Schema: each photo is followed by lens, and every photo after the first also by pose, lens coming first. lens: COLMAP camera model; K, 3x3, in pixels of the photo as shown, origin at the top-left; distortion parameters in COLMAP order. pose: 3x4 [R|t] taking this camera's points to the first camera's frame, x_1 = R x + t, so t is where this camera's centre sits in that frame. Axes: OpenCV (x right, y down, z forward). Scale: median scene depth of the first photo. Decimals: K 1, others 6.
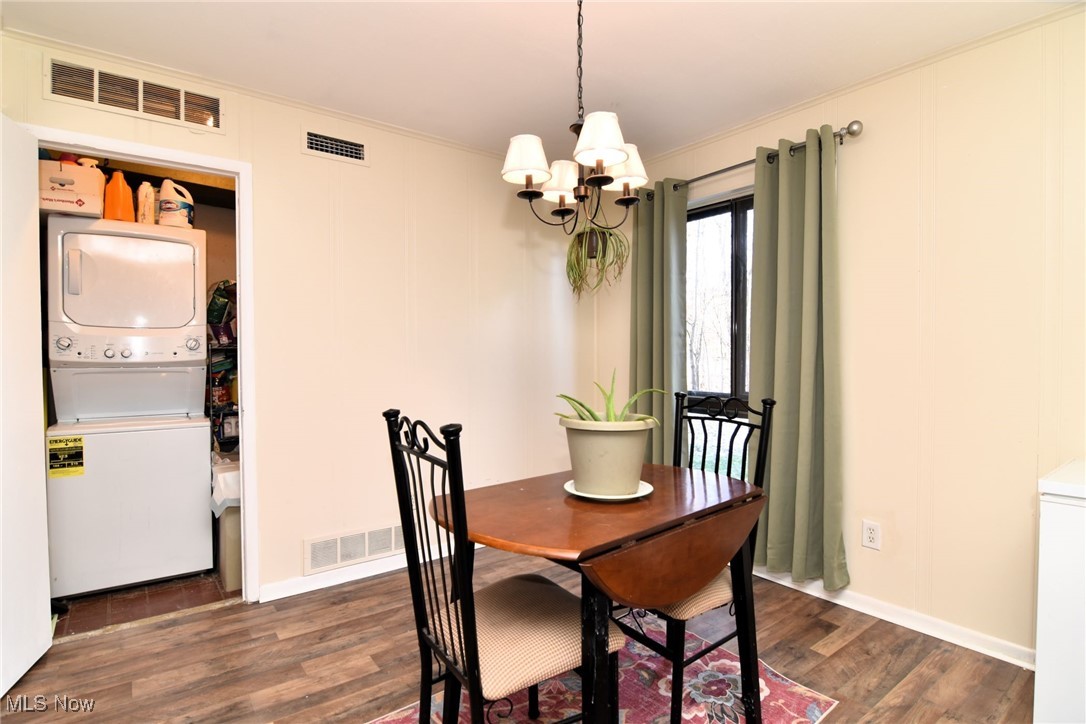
lens RADIAL K [[526.7, 0, 543.0], [0, 526.7, 362.0], [0, 0, 1]] dist [-0.001986, -0.012635]
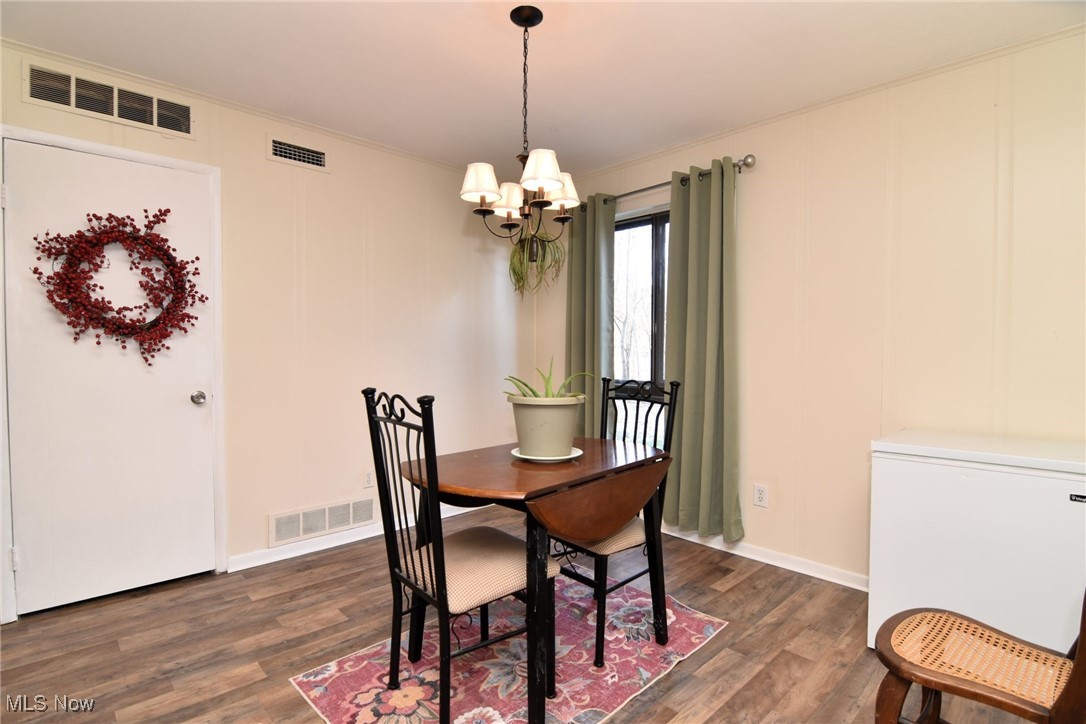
lens RADIAL K [[526.7, 0, 543.0], [0, 526.7, 362.0], [0, 0, 1]] dist [-0.001986, -0.012635]
pose [[0.992893, 0.002505, 0.118982, -0.027441], [-0.003165, 0.999981, 0.005352, 0.017879], [-0.118966, -0.005690, 0.992882, -0.187786]]
